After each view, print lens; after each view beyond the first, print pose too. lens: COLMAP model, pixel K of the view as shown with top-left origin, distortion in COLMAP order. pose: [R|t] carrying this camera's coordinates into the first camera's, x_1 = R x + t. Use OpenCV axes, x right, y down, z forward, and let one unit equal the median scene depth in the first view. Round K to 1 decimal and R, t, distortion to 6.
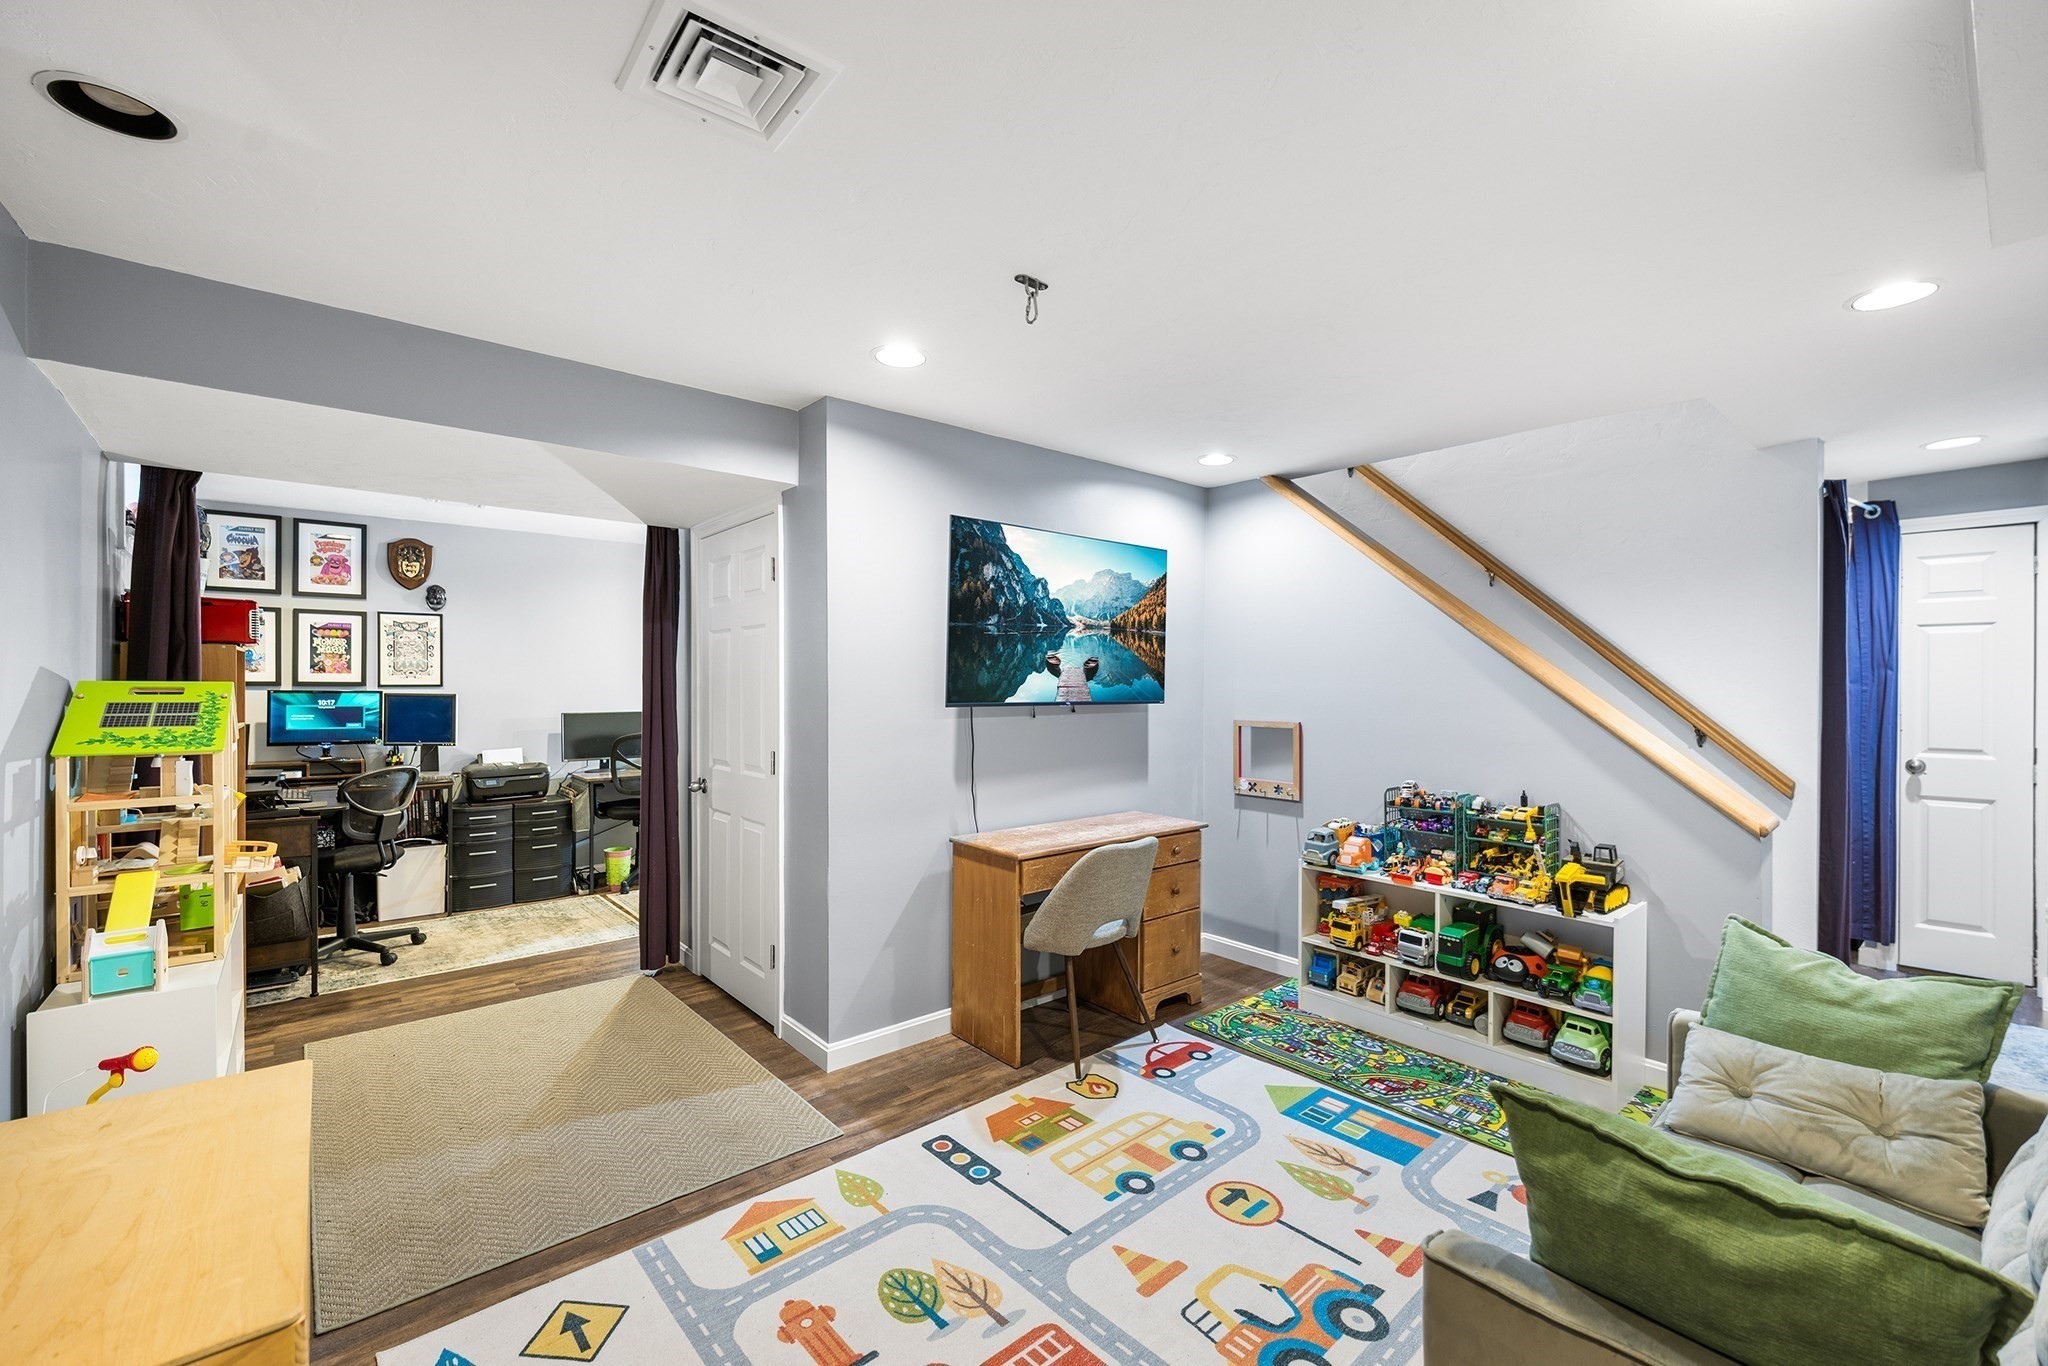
lens RADIAL K [[863.1, 0, 1022.6], [0, 863.1, 678.0], [0, 0, 1]] dist [0.000808, -0.000076]
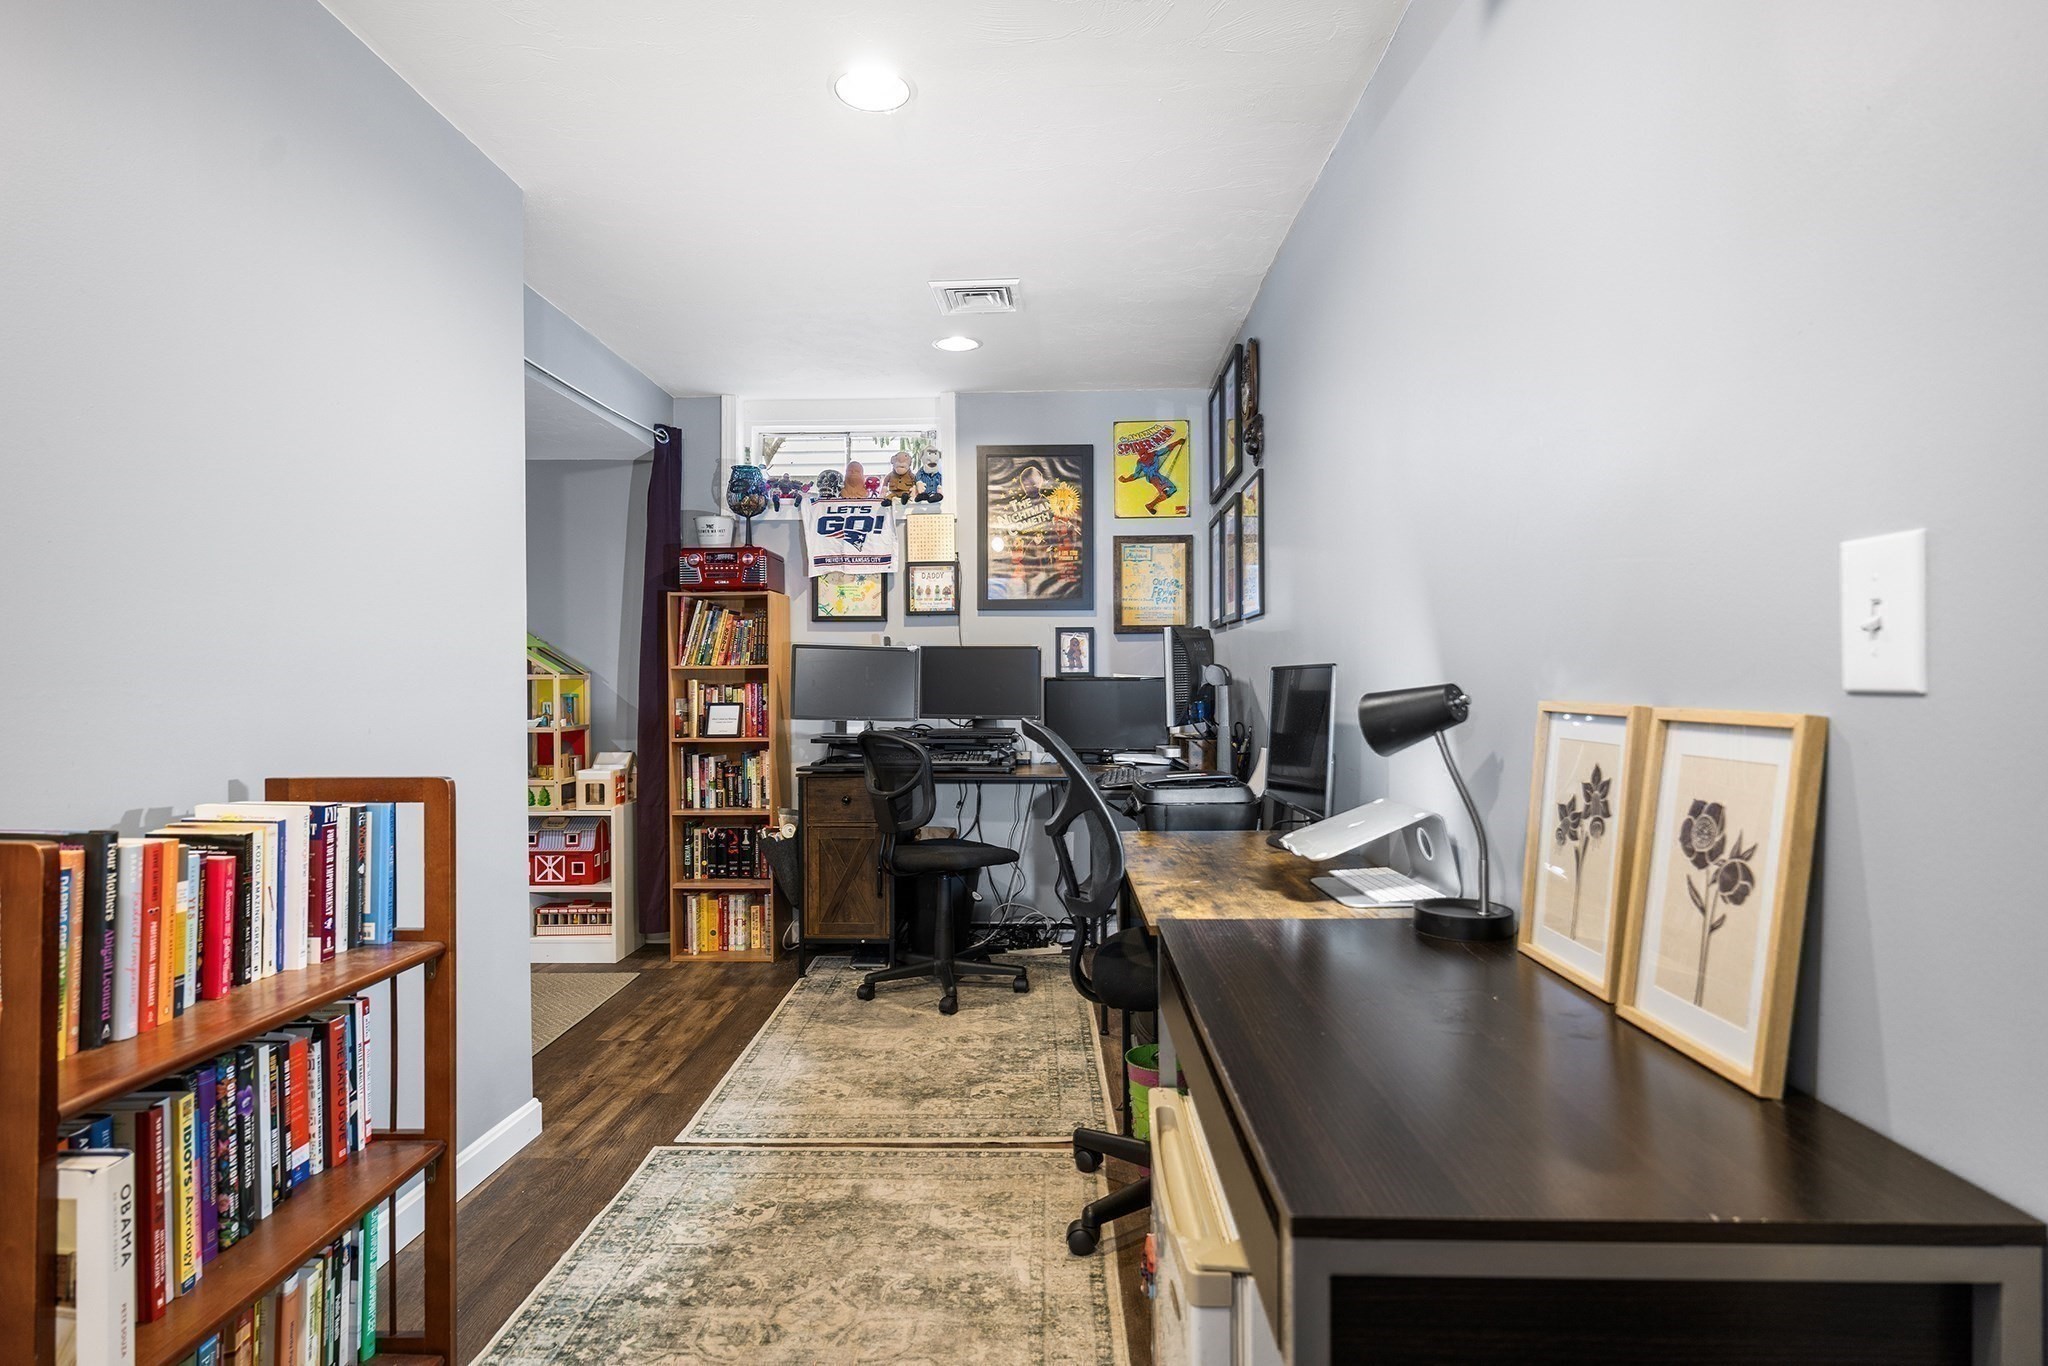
lens RADIAL K [[1068.9, 0, 1015.8], [0, 1068.9, 680.8], [0, 0, 1]] dist [-0.001318, -0.000455]
pose [[-0.668684, 0.004017, -0.743536, -0.121717], [0.005691, 0.999984, 0.000284, 0.051415], [0.743525, -0.004042, -0.668696, 1.407572]]
